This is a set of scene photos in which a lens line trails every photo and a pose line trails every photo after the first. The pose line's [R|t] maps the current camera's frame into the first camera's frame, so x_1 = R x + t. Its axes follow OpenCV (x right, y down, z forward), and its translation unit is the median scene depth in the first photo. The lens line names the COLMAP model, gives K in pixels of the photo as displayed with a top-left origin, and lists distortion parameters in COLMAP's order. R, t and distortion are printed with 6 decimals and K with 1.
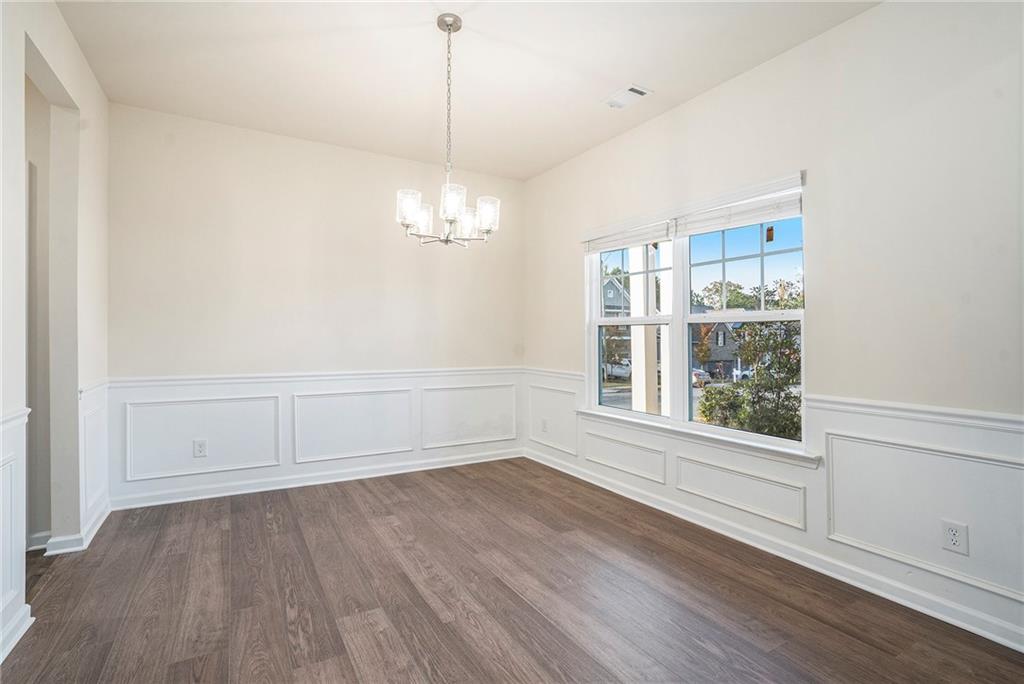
lens RADIAL K [[484.7, 0, 512.5], [0, 484.7, 339.3], [0, 0, 1]] dist [-0.010656, 0.000406]
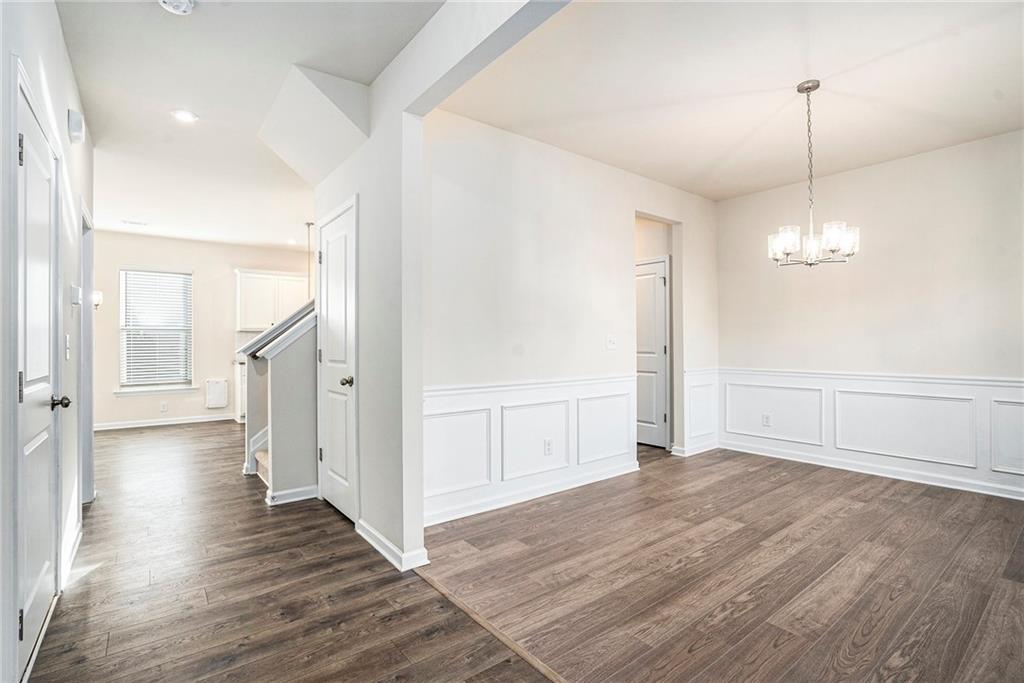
lens RADIAL K [[484.7, 0, 514.3], [0, 484.7, 343.6], [0, 0, 1]] dist [-0.010656, 0.000406]
pose [[0.151698, -0.004454, -0.988417, 0.903105], [0.005414, 0.999979, -0.003675, 0.002472], [0.988412, -0.004793, 0.151718, 0.063876]]
